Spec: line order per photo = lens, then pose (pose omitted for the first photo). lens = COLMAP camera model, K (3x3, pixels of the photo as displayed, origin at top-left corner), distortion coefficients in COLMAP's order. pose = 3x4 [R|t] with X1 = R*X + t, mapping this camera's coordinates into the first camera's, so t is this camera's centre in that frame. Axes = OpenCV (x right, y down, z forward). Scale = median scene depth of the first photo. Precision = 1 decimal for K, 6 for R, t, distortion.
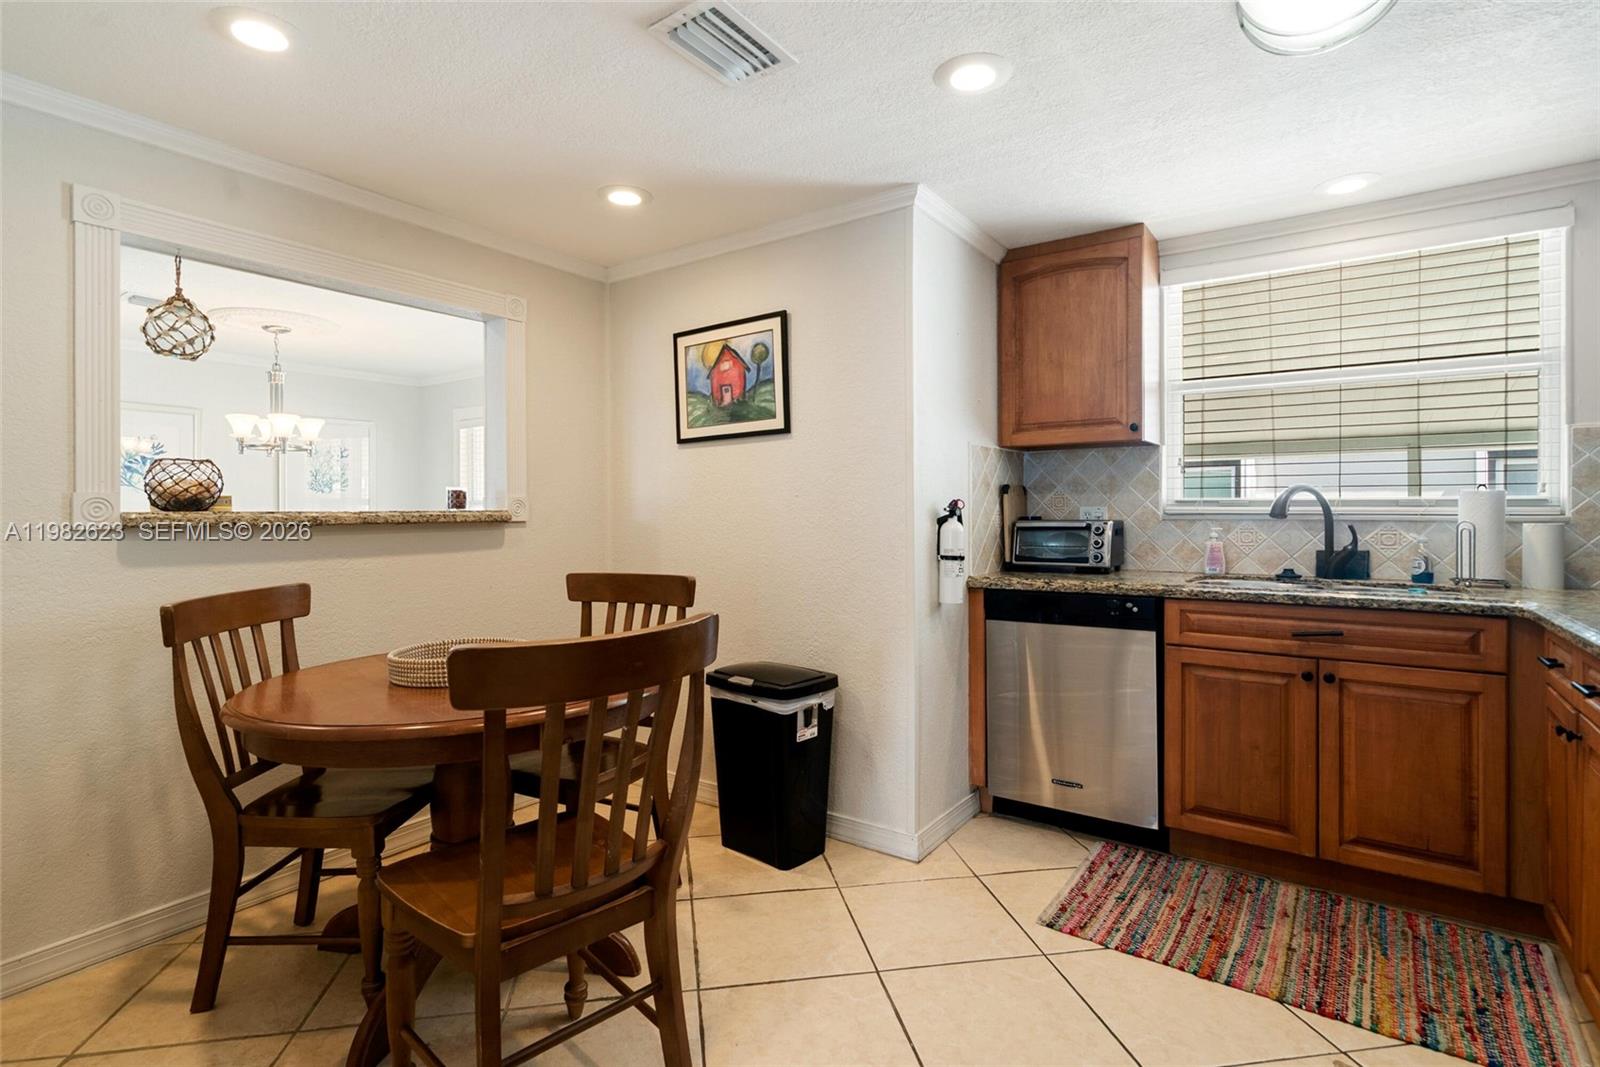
lens RADIAL K [[773.8, 0, 807.2], [0, 773.8, 517.0], [0, 0, 1]] dist [0.001017, 0.001565]
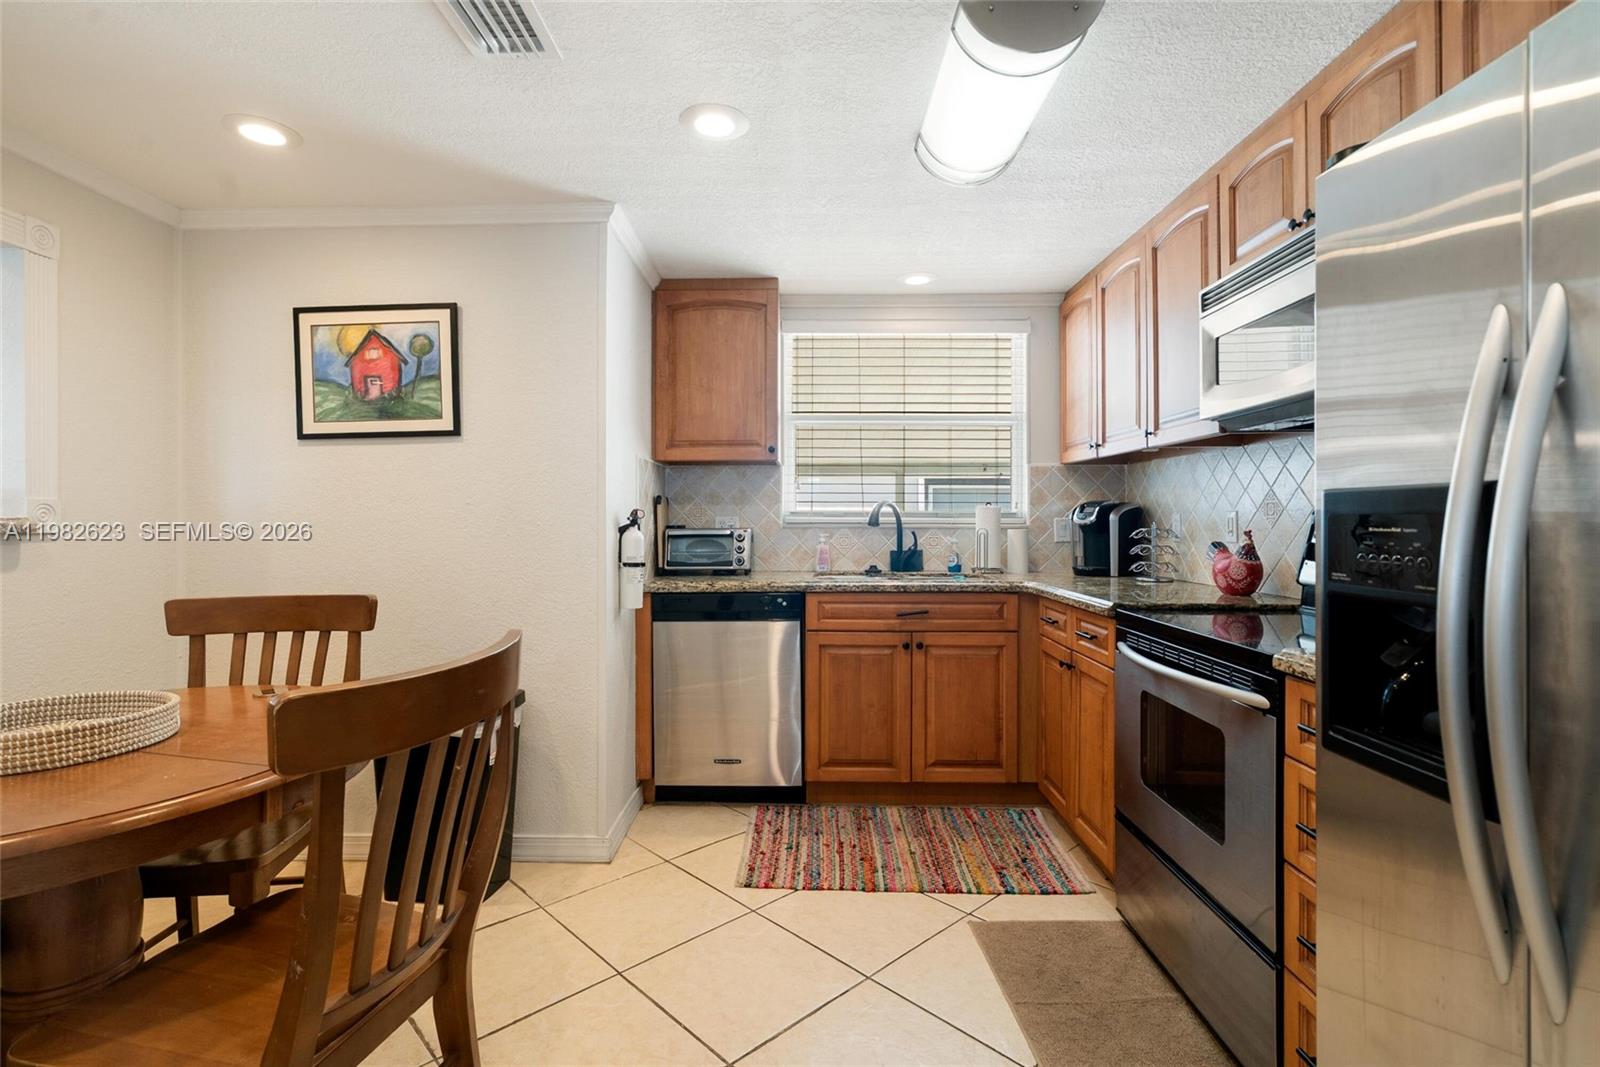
lens RADIAL K [[733.7, 0, 795.9], [0, 733.7, 523.2], [0, 0, 1]] dist [-0.004080, 0.002124]
pose [[0.837573, -0.000260, 0.546326, -0.172474], [0.002952, 0.999987, -0.004050, 0.000987], [-0.546318, 0.005005, 0.837563, 0.047659]]
